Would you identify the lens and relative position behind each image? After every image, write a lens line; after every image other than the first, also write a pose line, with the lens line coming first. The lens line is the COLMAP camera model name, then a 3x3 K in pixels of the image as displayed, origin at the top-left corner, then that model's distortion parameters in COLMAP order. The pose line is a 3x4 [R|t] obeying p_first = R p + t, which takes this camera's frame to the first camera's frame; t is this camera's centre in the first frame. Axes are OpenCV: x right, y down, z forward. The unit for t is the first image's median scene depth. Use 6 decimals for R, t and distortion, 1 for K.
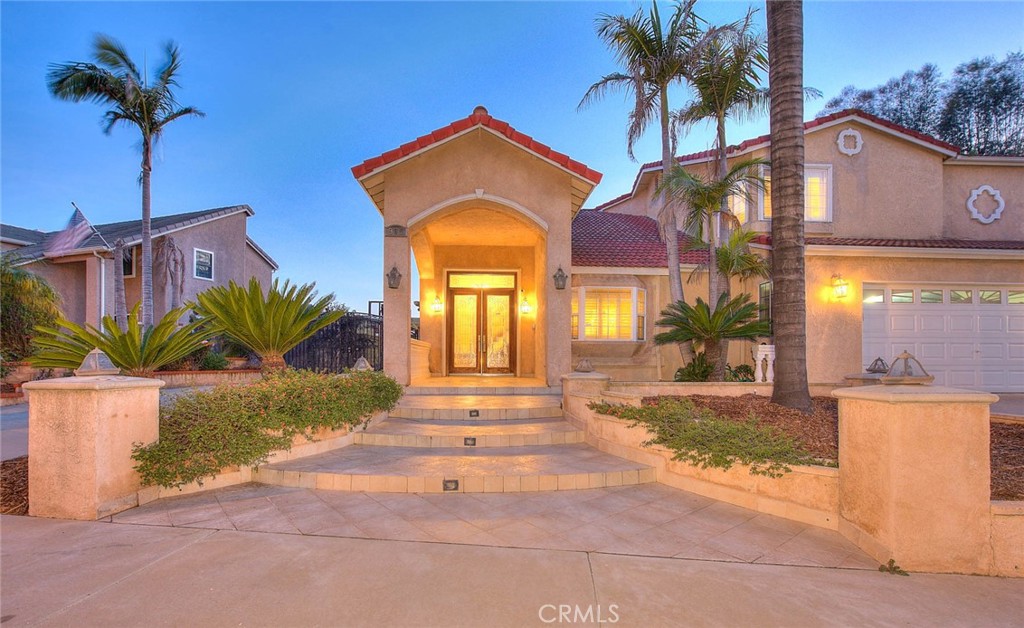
lens RADIAL K [[485.9, 0, 503.2], [0, 485.9, 321.3], [0, 0, 1]] dist [0.000092, -0.001294]
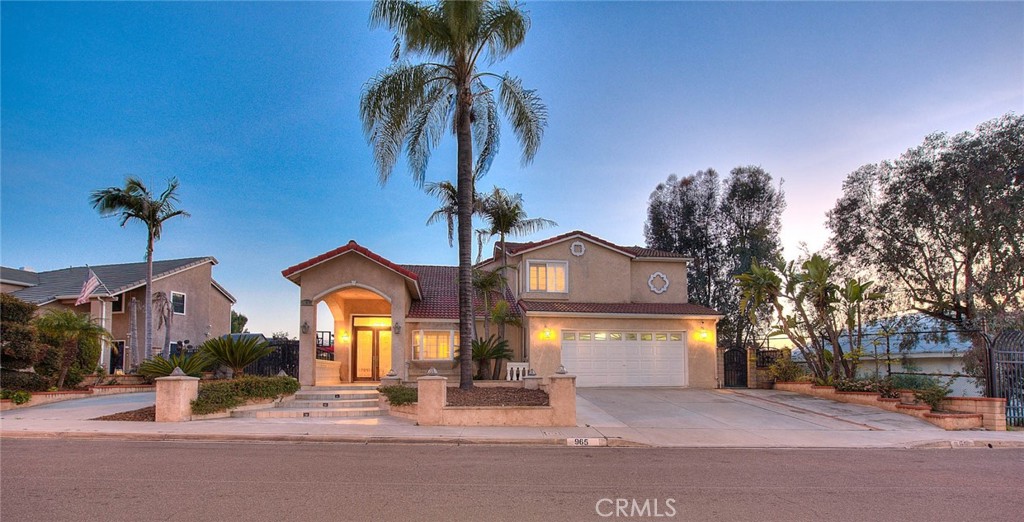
lens RADIAL K [[486.4, 0, 527.2], [0, 486.4, 319.4], [0, 0, 1]] dist [-0.003545, 0.000073]
pose [[0.993456, 0.004776, 0.114118, 0.304479], [-0.000790, 0.999389, -0.034945, -0.041858], [-0.114216, 0.034626, 0.992852, -0.710832]]
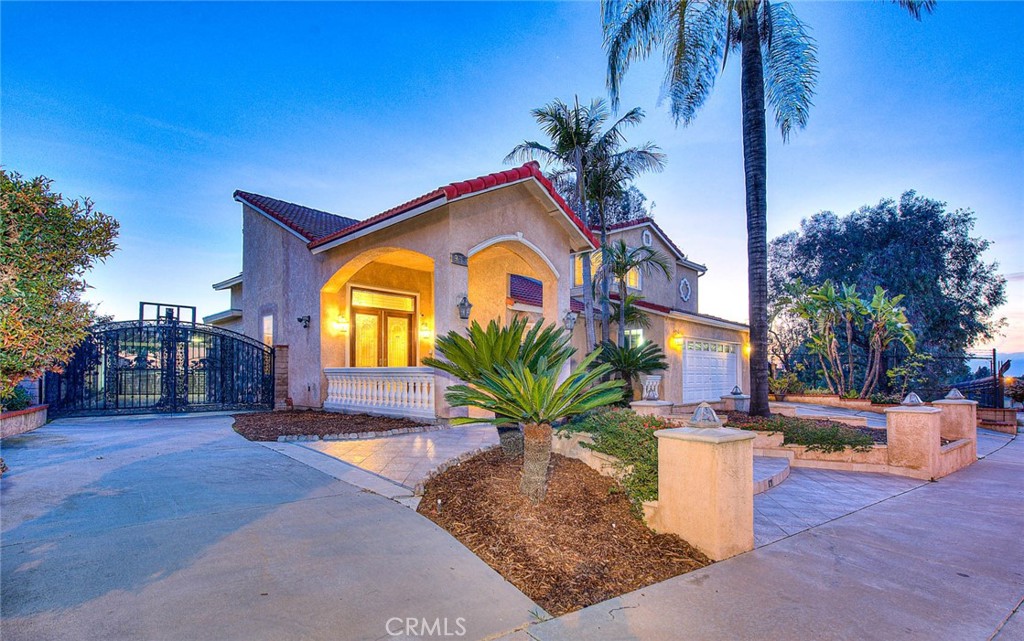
lens RADIAL K [[504.3, 0, 508.9], [0, 504.3, 322.4], [0, 0, 1]] dist [-0.001491, -0.000237]
pose [[0.720877, 0.070706, 0.689447, -0.621684], [-0.056796, 0.997463, -0.042908, -0.016521], [-0.690732, -0.008226, 0.723064, 0.150377]]
